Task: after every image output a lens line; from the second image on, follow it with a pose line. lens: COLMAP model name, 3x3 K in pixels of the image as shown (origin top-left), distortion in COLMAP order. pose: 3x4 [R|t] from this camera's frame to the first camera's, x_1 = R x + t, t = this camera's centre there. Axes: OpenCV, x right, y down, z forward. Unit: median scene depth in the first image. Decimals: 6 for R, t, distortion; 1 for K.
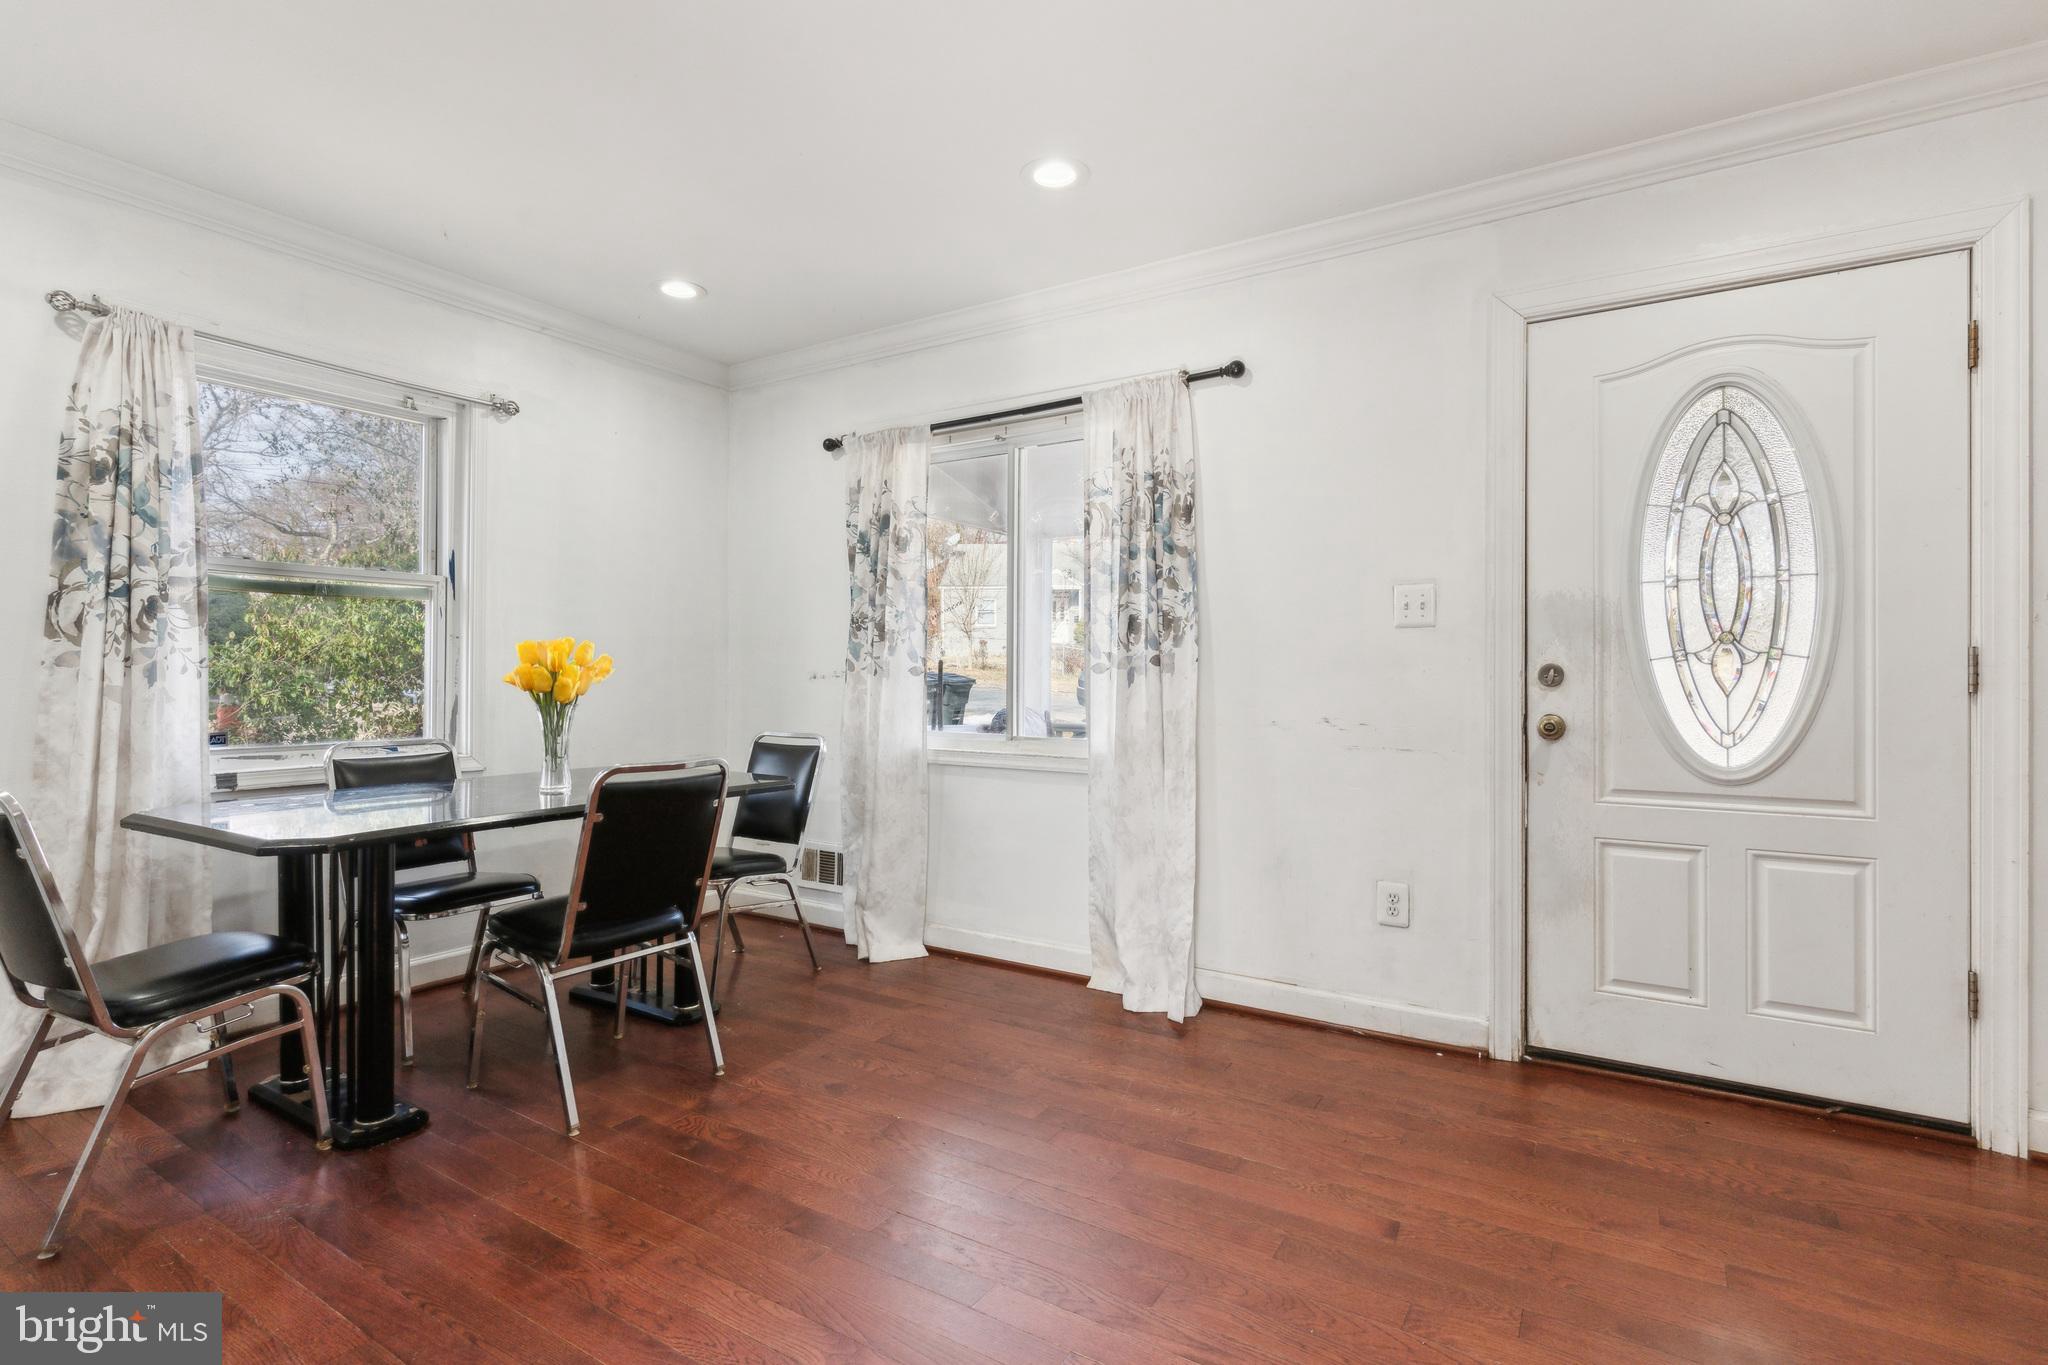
lens RADIAL K [[961.5, 0, 1031.4], [0, 961.5, 682.7], [0, 0, 1]] dist [0.002868, -0.002934]
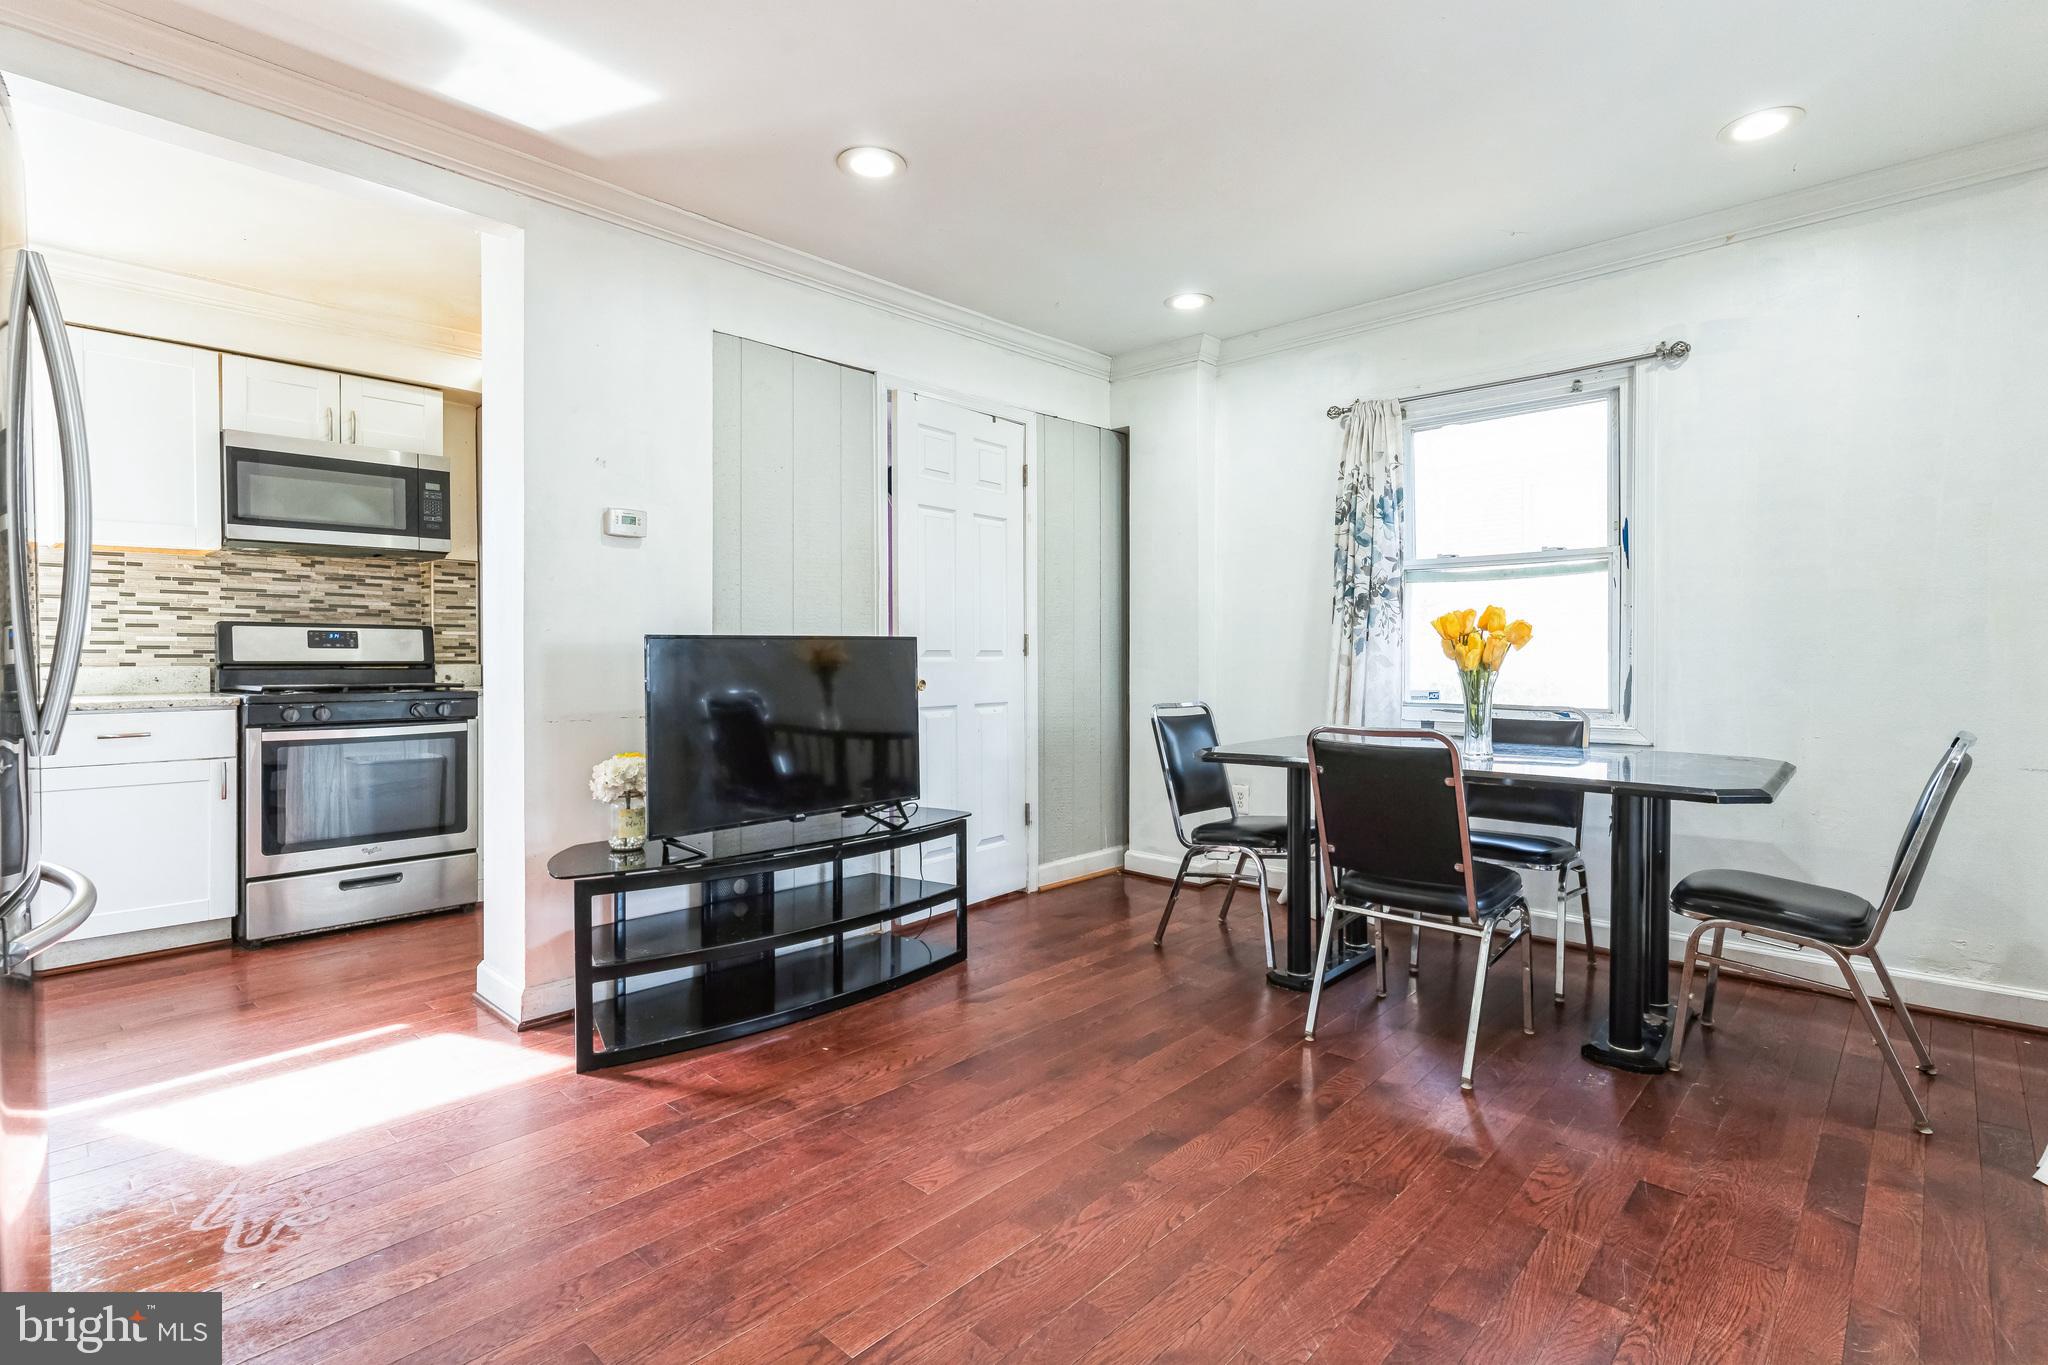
lens RADIAL K [[961.5, 0, 1019.6], [0, 961.5, 656.9], [0, 0, 1]] dist [0.002868, -0.002934]
pose [[-0.191420, -0.000084, -0.981508, 0.457856], [-0.004498, 0.999990, 0.000792, 0.006253], [0.981498, 0.004566, -0.191419, 0.555524]]
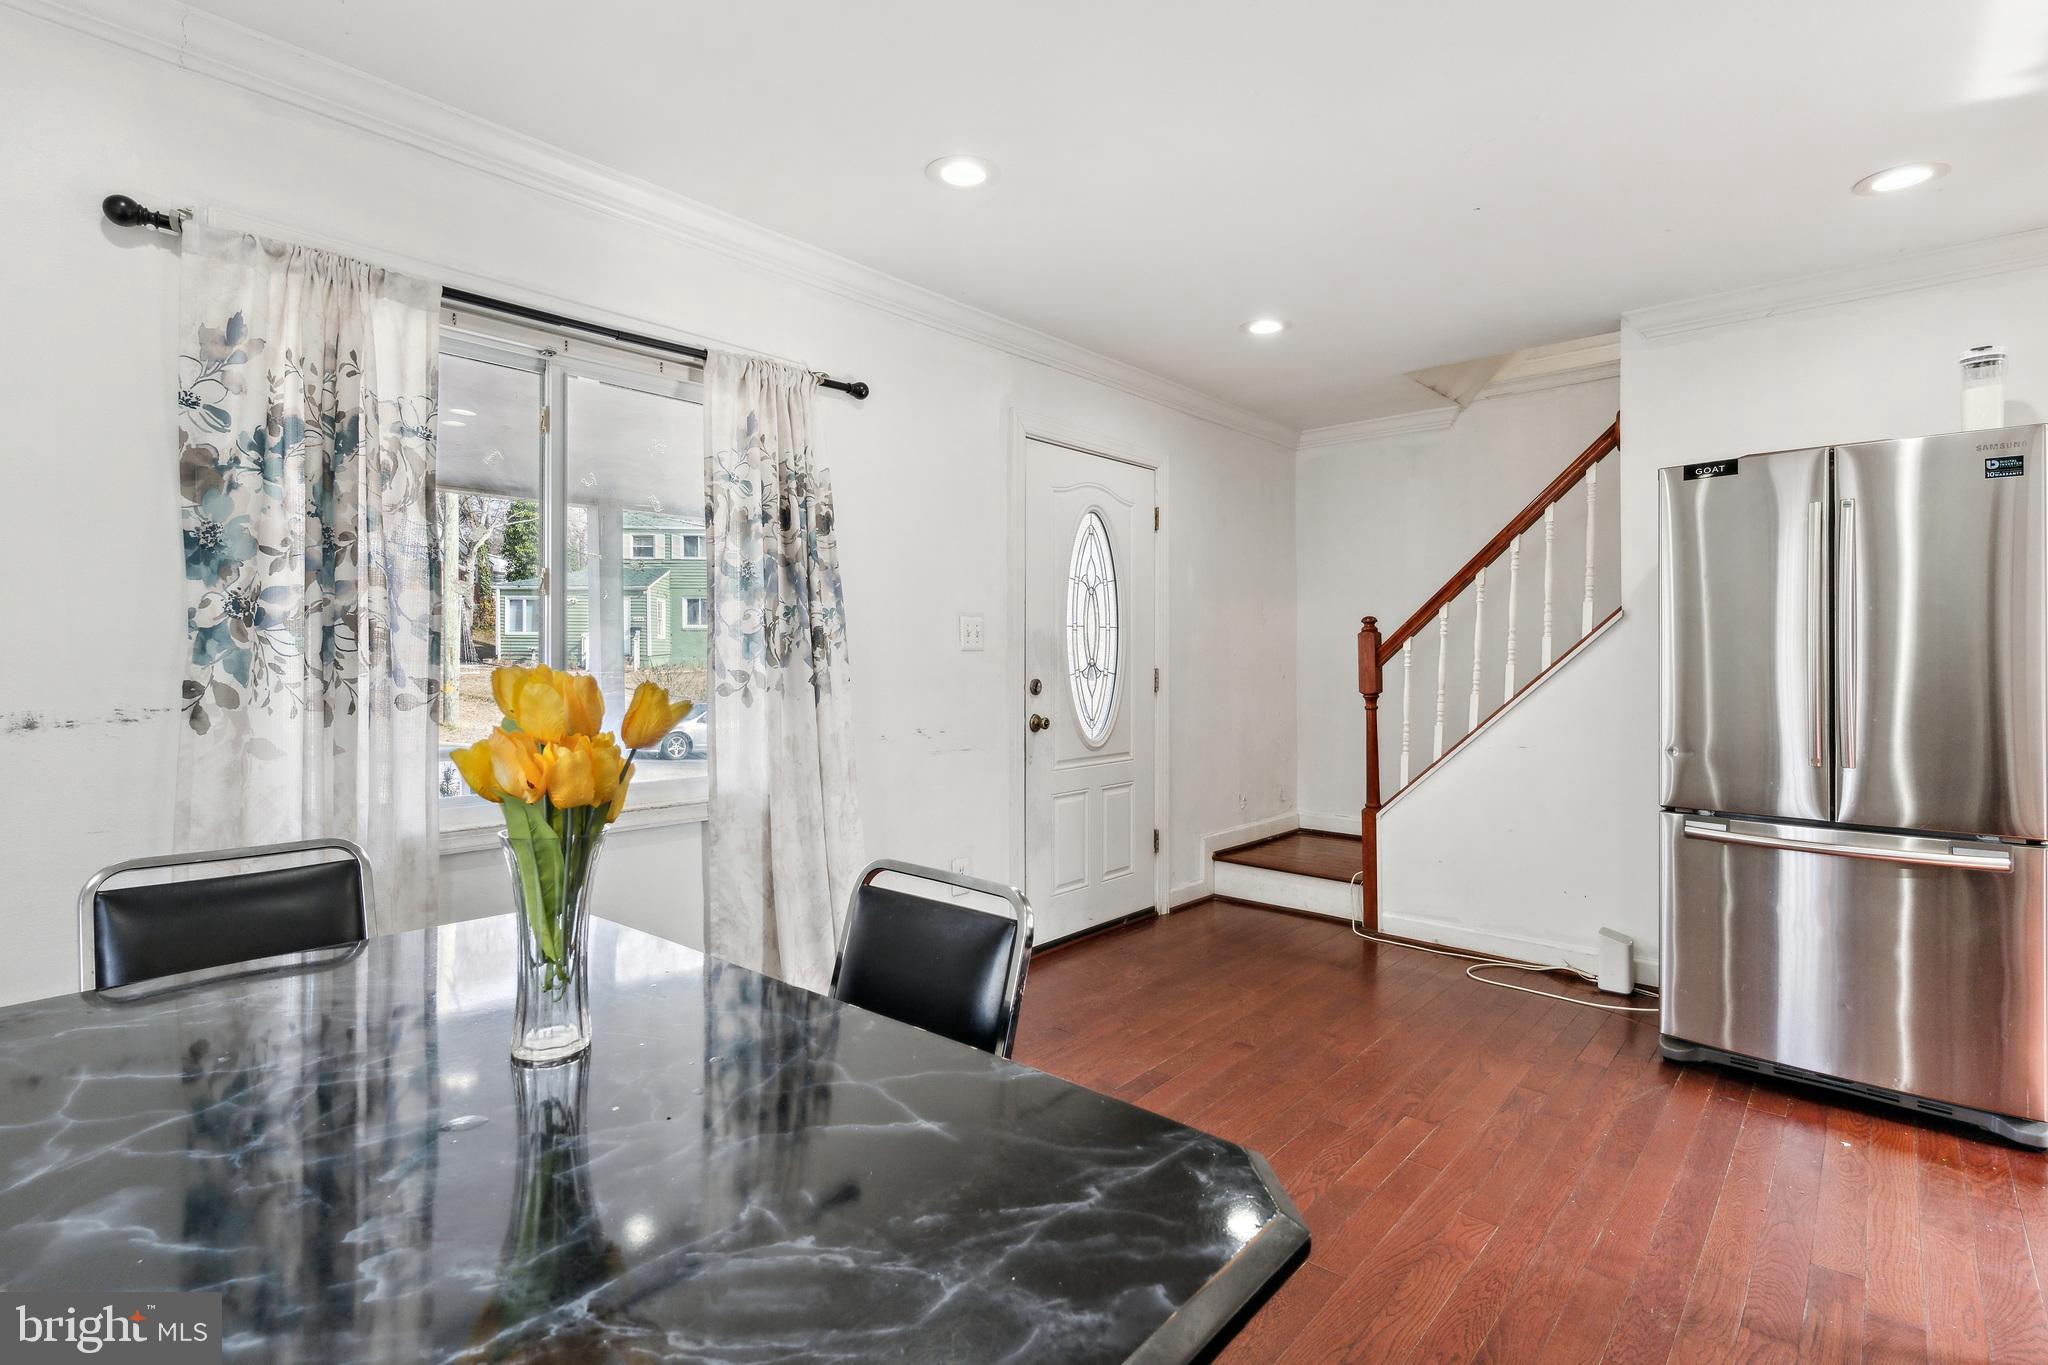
lens RADIAL K [[961.5, 0, 1020.0], [0, 961.5, 665.0], [0, 0, 1]] dist [0.002868, -0.002934]
pose [[0.183237, -0.010044, 0.983017, -0.648707], [0.003353, 0.999948, 0.009592, -0.040376], [-0.983063, 0.001539, 0.183261, 0.561031]]
